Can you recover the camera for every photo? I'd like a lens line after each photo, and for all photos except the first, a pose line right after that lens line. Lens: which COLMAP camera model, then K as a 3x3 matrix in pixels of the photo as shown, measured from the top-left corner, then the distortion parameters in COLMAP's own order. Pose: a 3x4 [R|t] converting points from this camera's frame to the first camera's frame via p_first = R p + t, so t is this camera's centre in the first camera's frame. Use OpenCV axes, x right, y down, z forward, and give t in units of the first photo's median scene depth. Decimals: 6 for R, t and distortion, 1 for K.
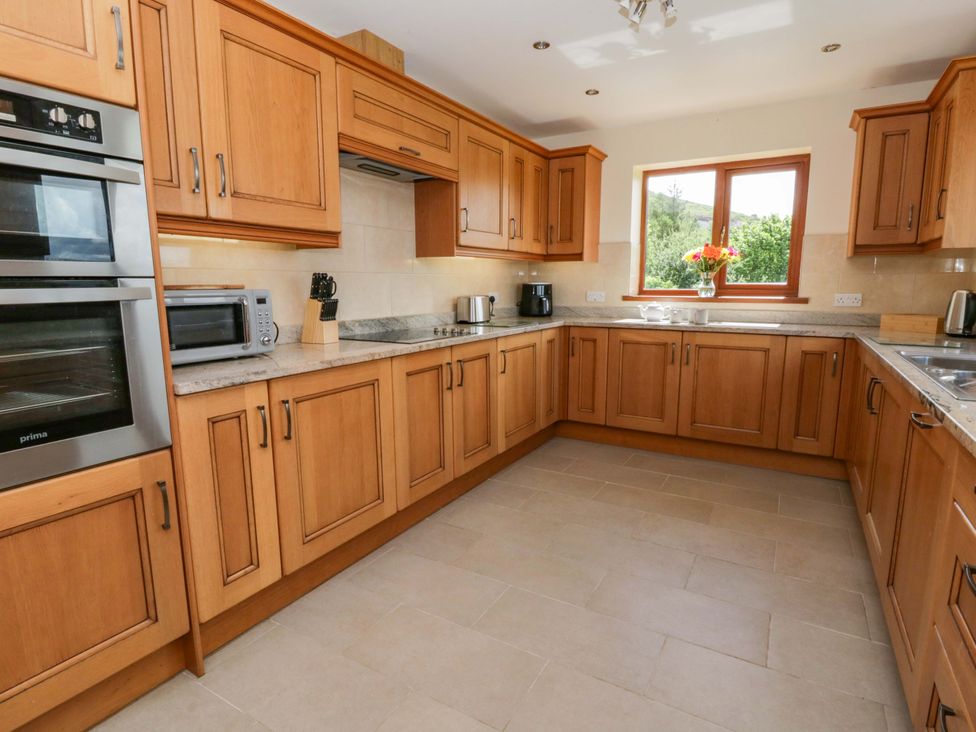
lens RADIAL K [[517.5, 0, 495.4], [0, 517.5, 362.3], [0, 0, 1]] dist [0.002347, -0.011918]
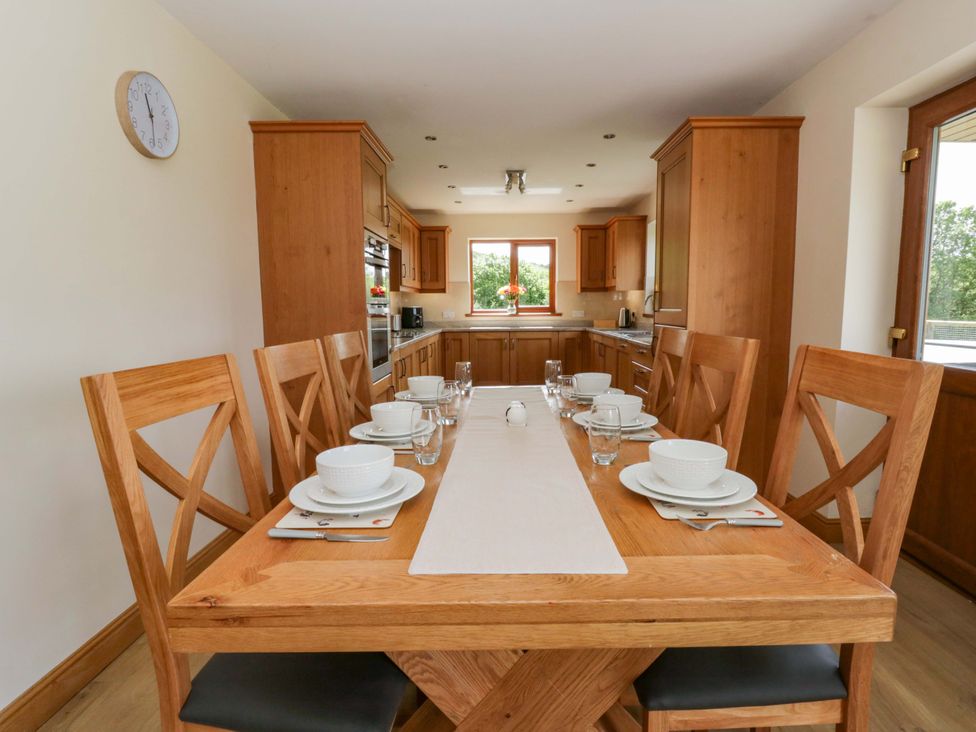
lens RADIAL K [[517.5, 0, 490.6], [0, 517.5, 364.4], [0, 0, 1]] dist [0.002347, -0.011918]
pose [[0.874549, -0.061088, 0.481075, -0.559604], [0.082008, 0.996376, -0.022561, 0.087351], [-0.477953, 0.059182, 0.876389, -0.552962]]
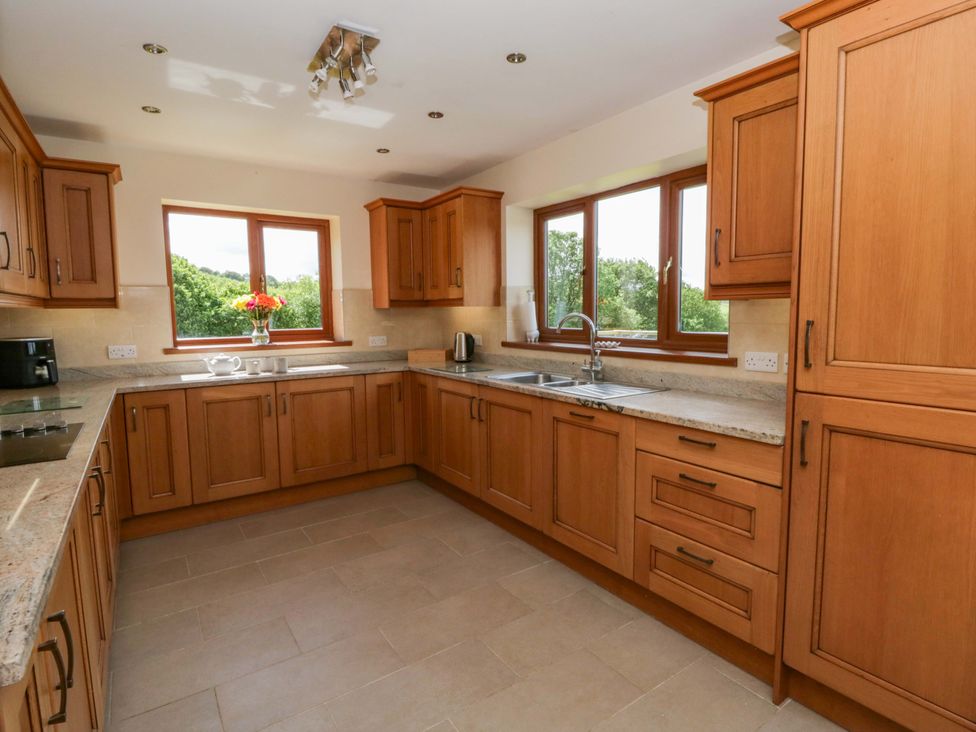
lens RADIAL K [[517.5, 0, 503.1], [0, 517.5, 357.5], [0, 0, 1]] dist [0.002347, -0.011918]
pose [[0.414130, -0.084156, 0.906319, -0.323596], [0.147309, 0.988787, 0.024503, -0.061242], [-0.898218, 0.123362, 0.421884, 0.175672]]
